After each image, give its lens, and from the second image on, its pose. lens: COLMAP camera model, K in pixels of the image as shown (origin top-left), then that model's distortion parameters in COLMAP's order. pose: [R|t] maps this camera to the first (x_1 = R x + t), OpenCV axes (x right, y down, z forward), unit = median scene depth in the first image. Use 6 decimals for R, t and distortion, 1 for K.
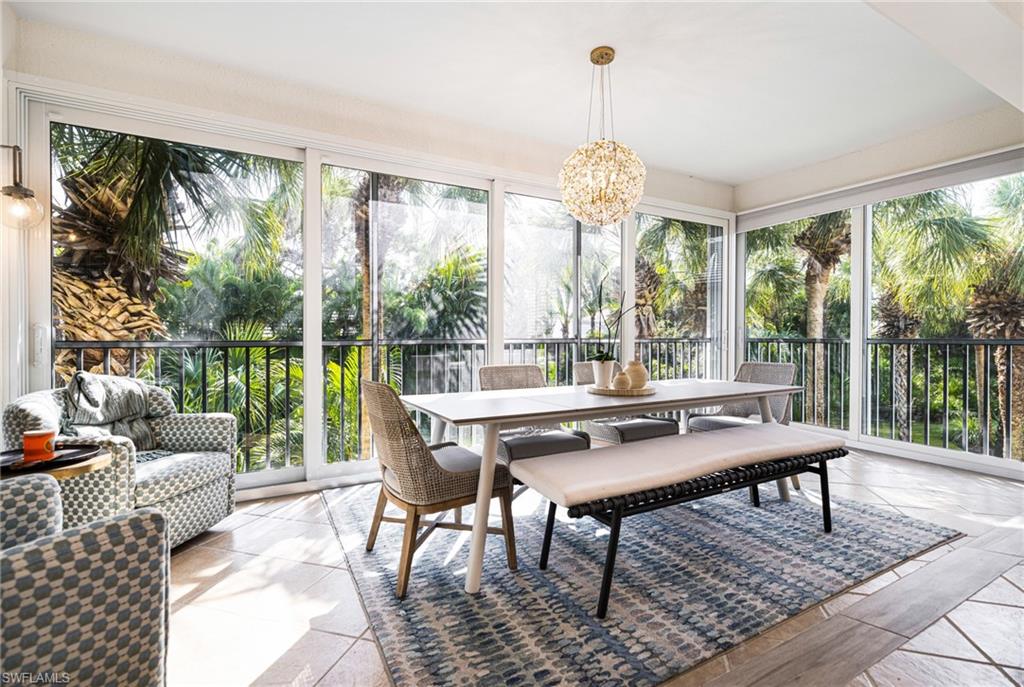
lens RADIAL K [[465.8, 0, 511.1], [0, 465.8, 329.6], [0, 0, 1]] dist [0.001034, -0.000939]
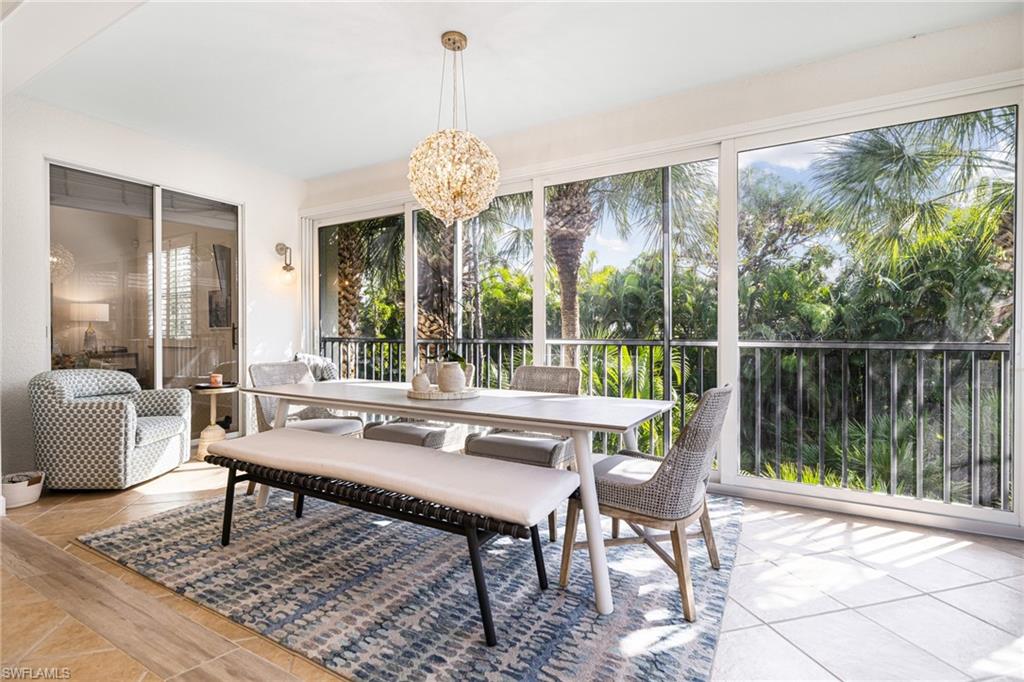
lens RADIAL K [[469.4, 0, 514.9], [0, 469.4, 334.8], [0, 0, 1]] dist [0.002220, 0.000600]
pose [[0.534675, 0.002909, -0.845053, 1.474348], [0.000652, 0.999992, 0.003855, 0.010058], [0.845058, -0.002612, 0.534669, 0.819055]]
